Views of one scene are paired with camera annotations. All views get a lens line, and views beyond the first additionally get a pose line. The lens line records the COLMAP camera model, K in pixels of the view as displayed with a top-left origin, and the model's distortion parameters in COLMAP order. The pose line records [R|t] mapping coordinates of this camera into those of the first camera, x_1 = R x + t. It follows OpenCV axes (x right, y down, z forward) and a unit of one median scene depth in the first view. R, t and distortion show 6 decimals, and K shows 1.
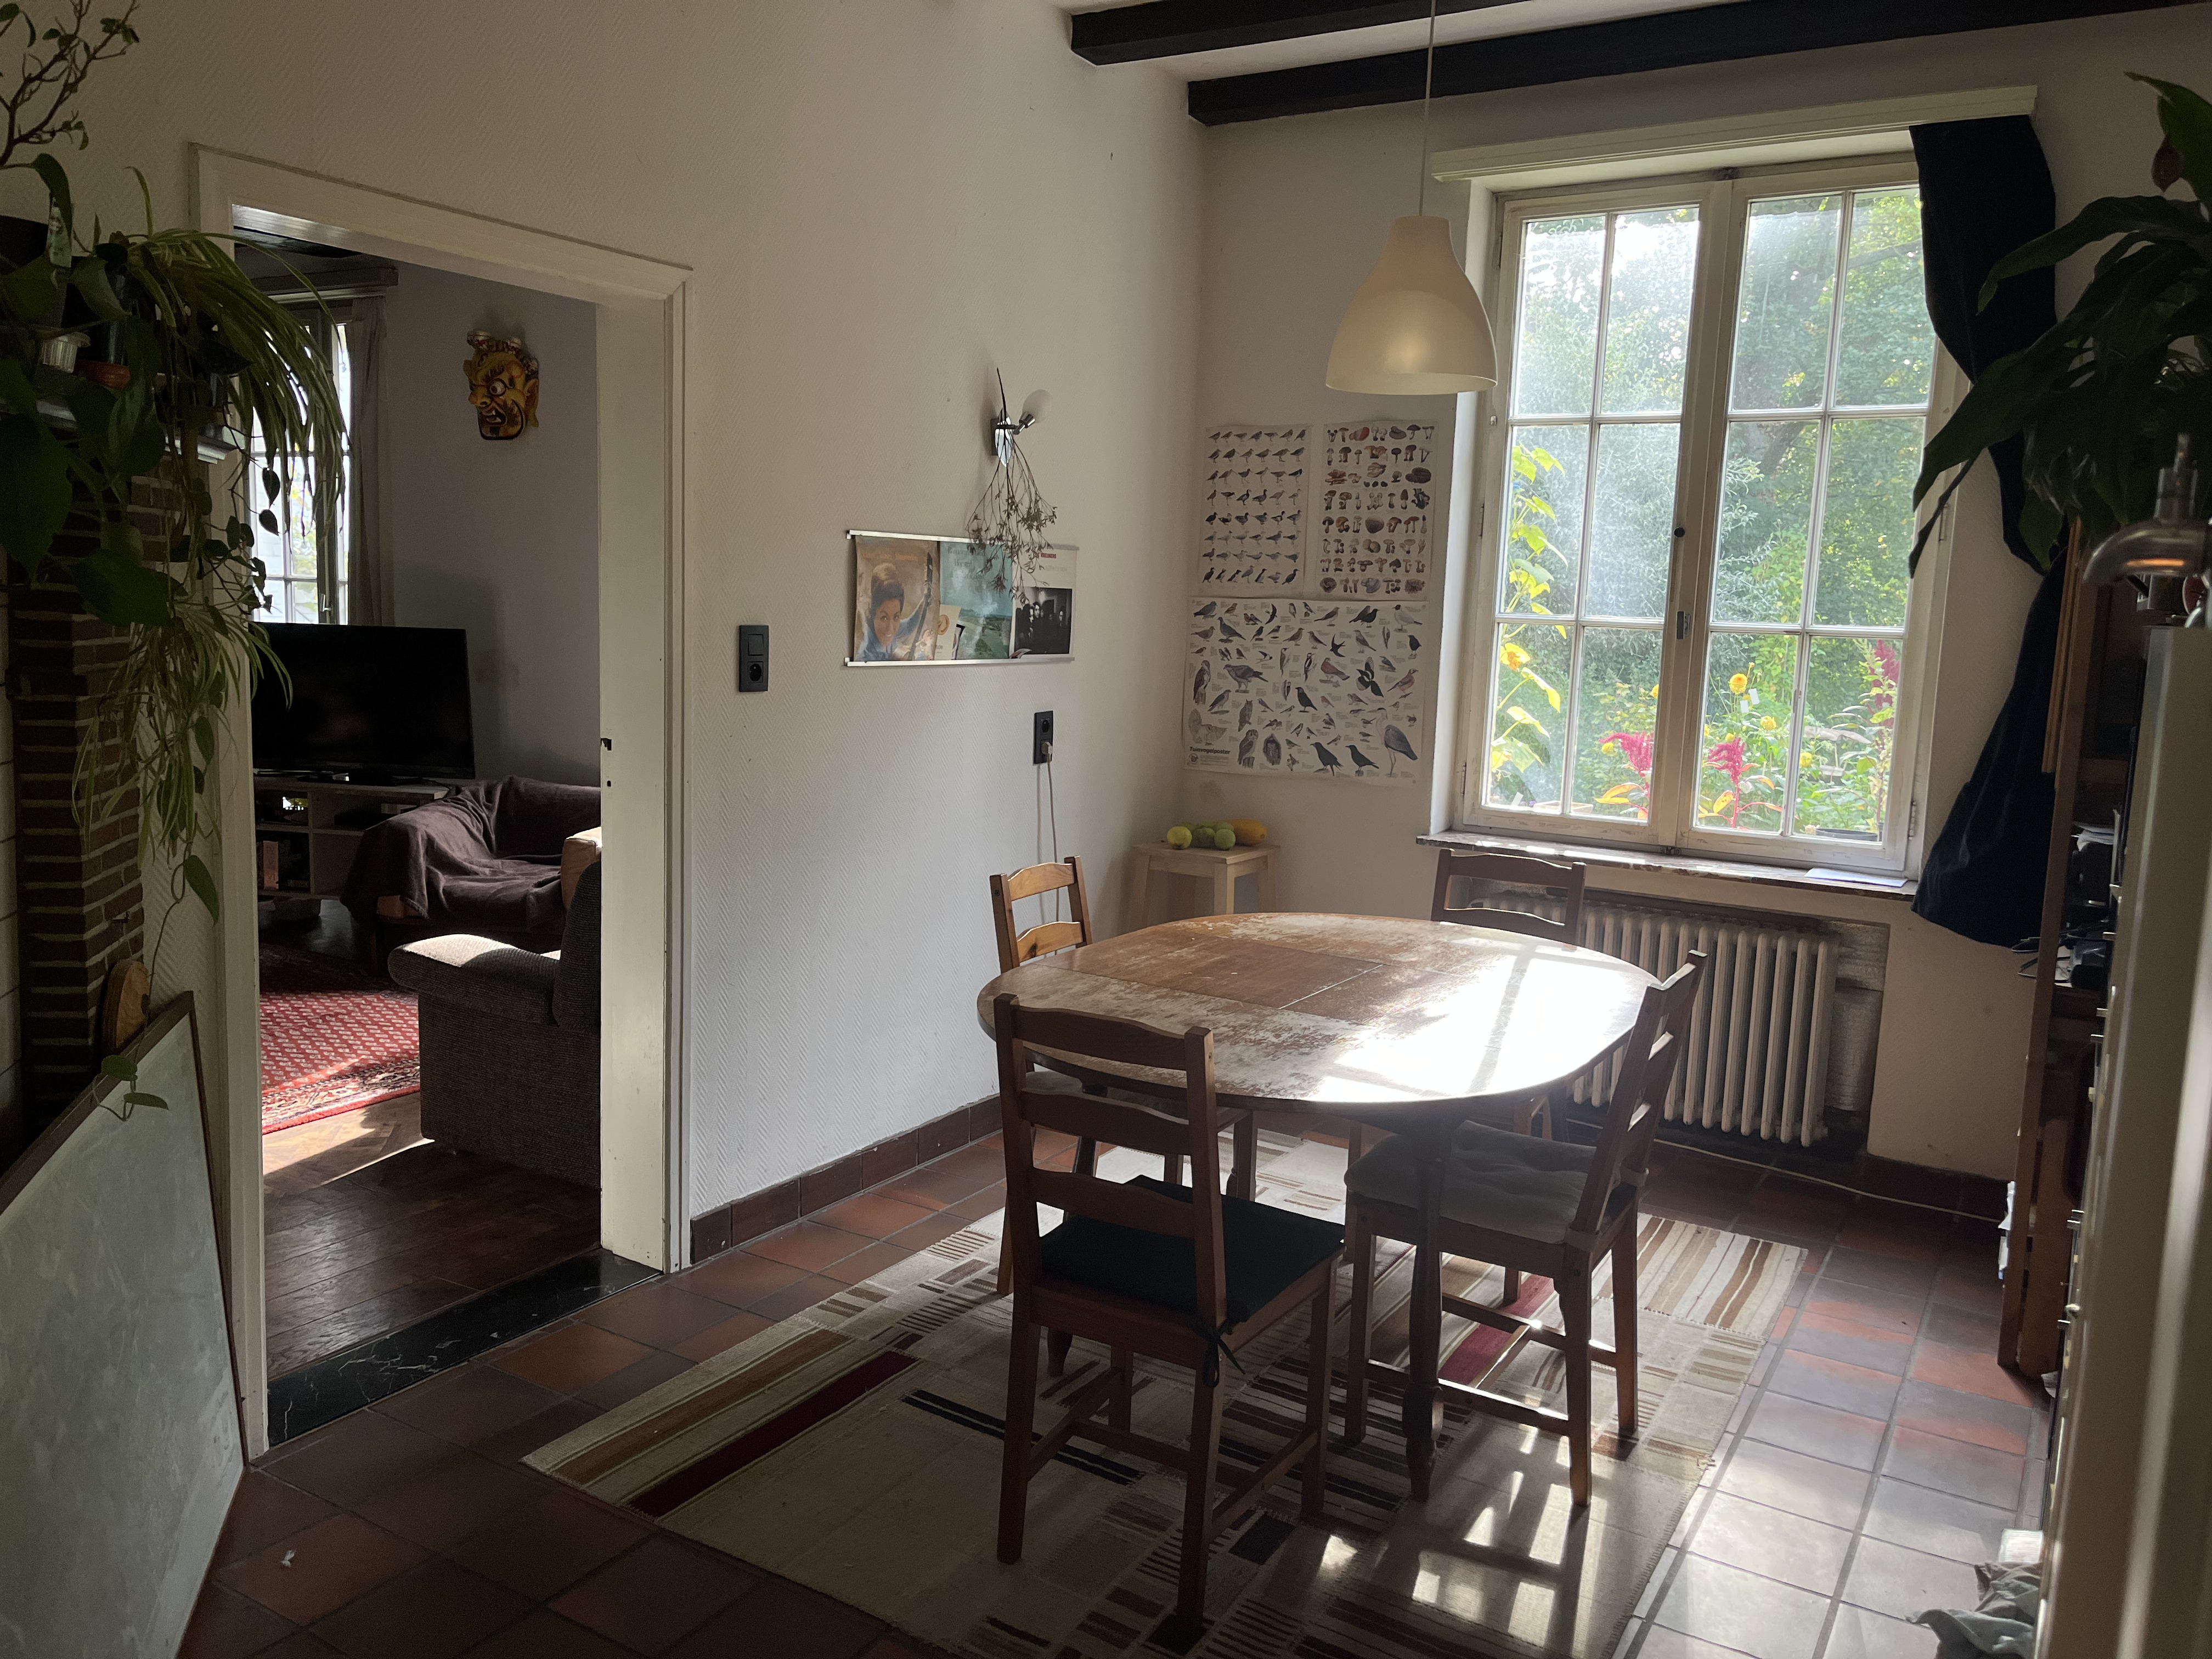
lens RADIAL K [[1680.3, 0, 1089.8], [0, 1680.3, 830.6], [0, 0, 1]] dist [0.032048, 0.000573]
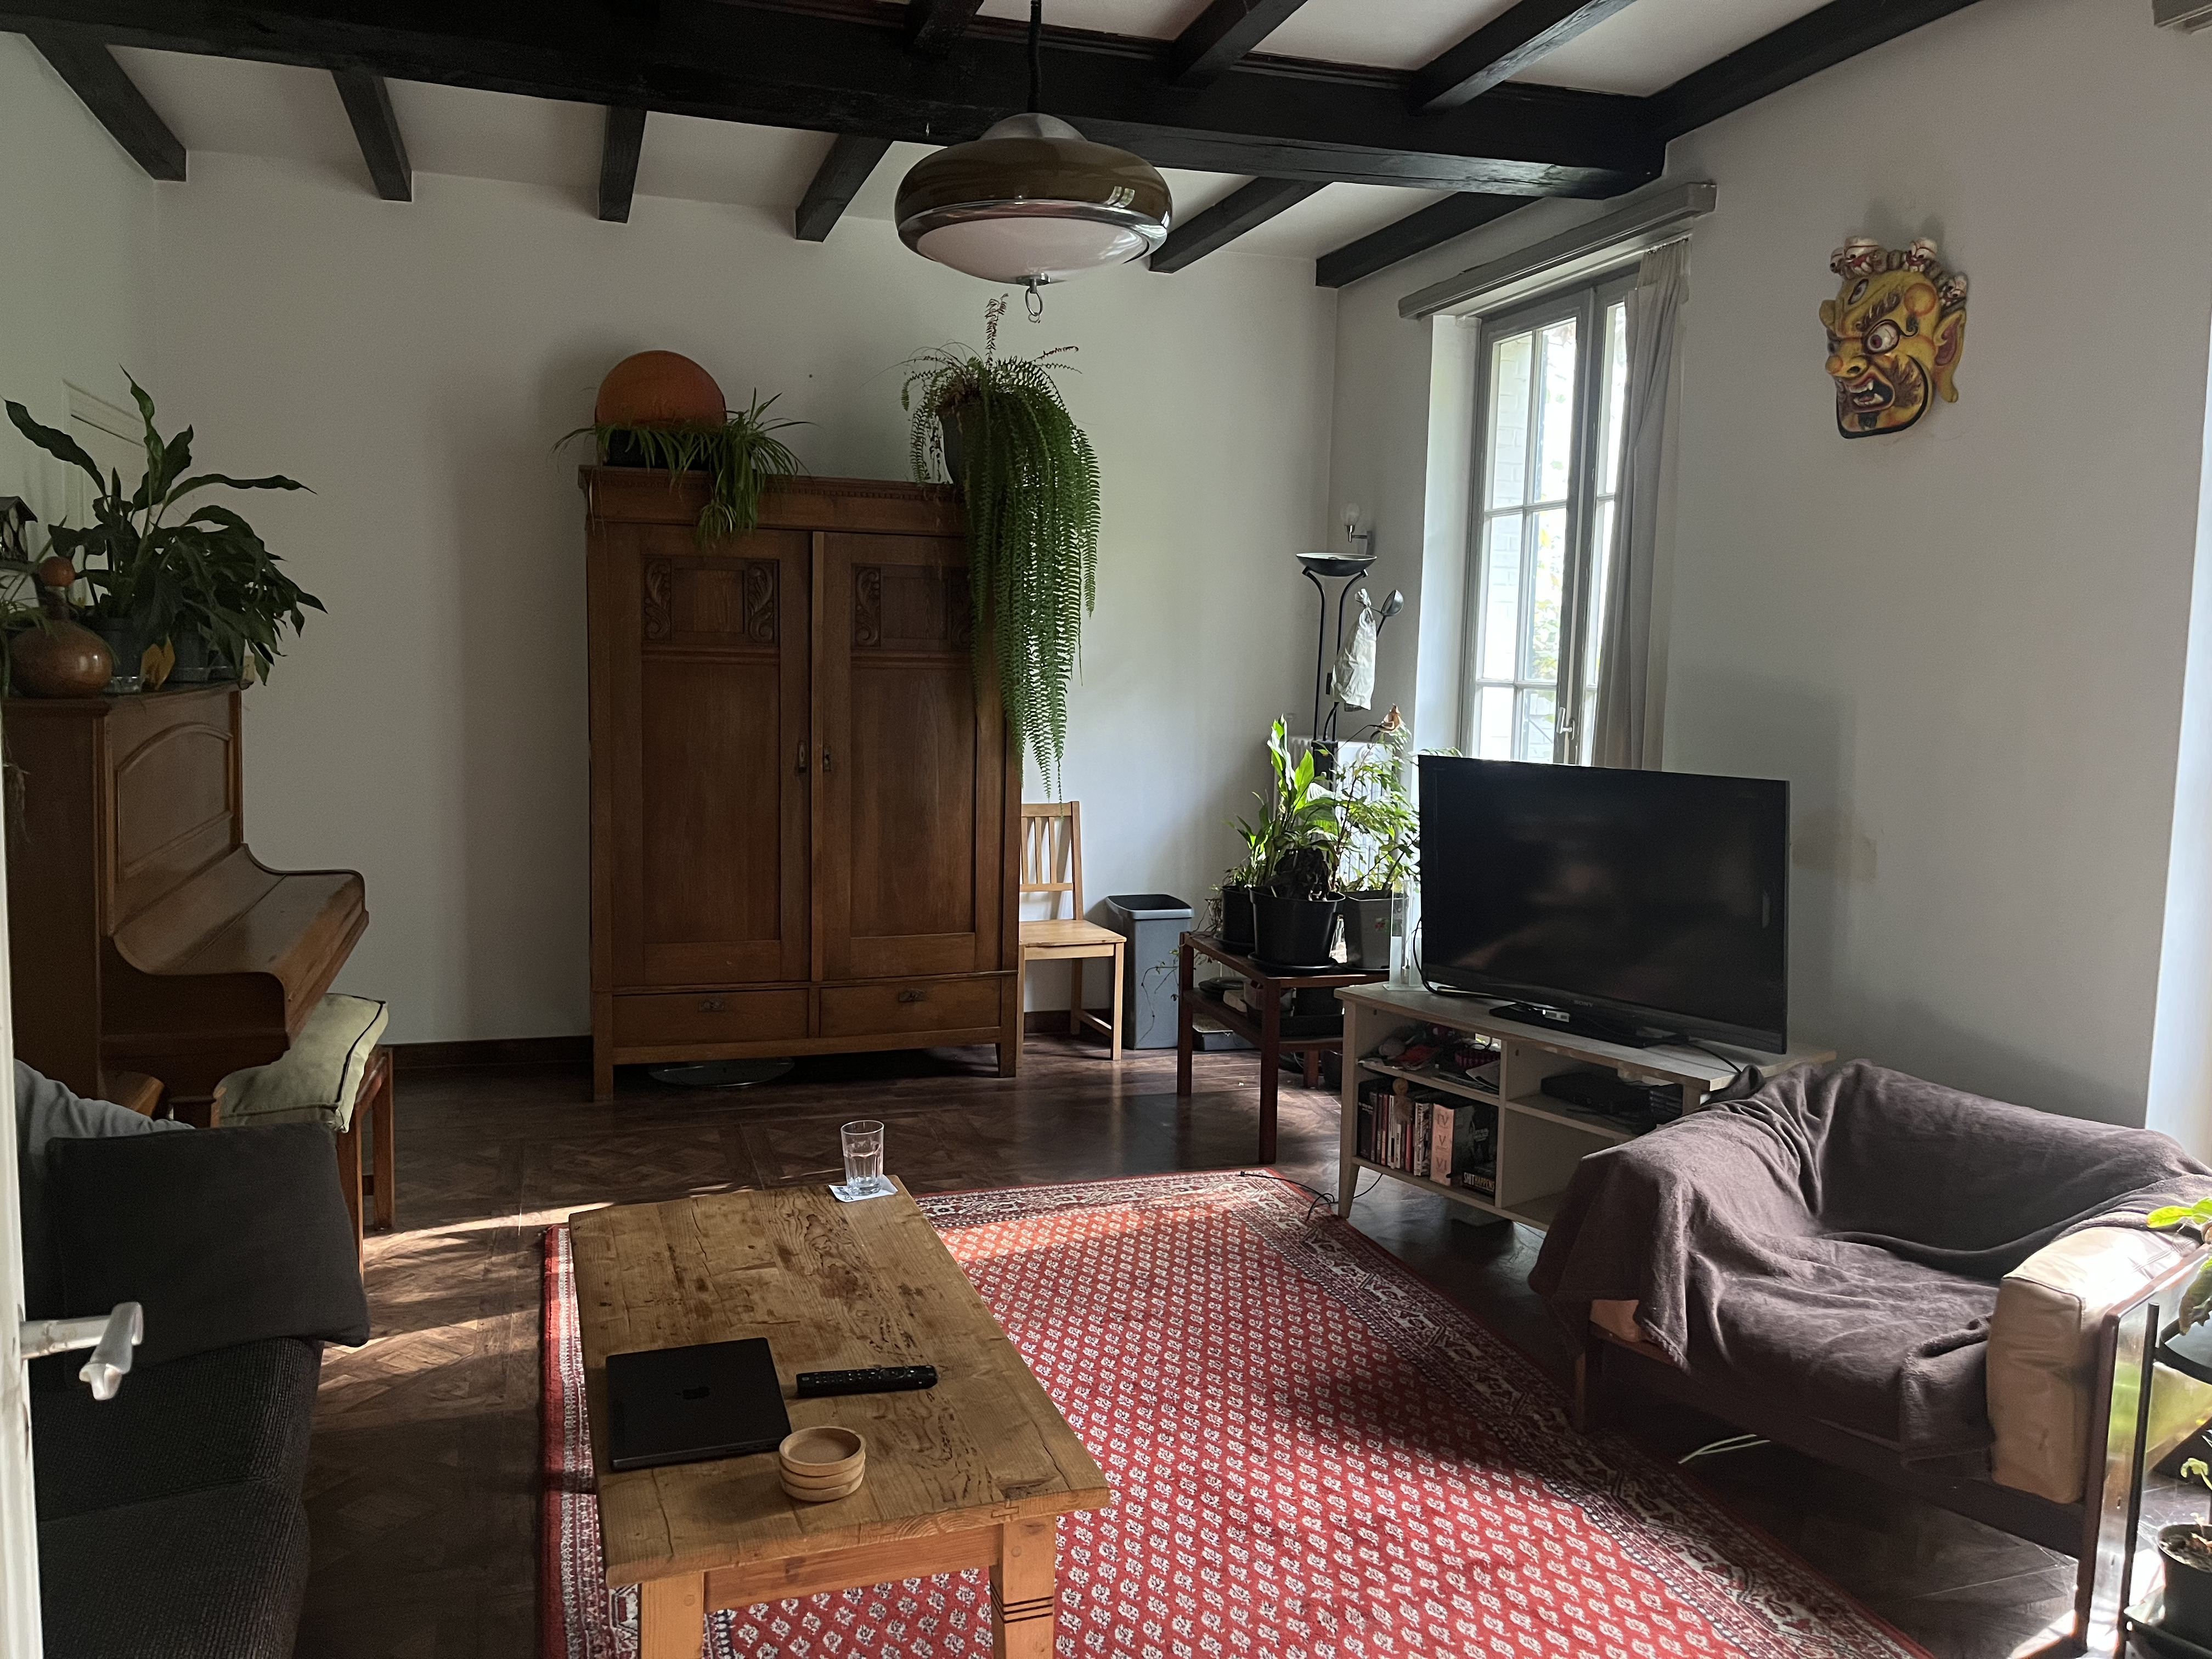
lens RADIAL K [[1680.3, 0, 1090.4], [0, 1680.3, 822.0], [0, 0, 1]] dist [0.032048, 0.000573]
pose [[0.756463, 0.045905, -0.652423, -0.180698], [-0.082861, 0.996222, -0.025980, -0.071488], [0.648766, 0.073714, 0.757409, 0.434207]]
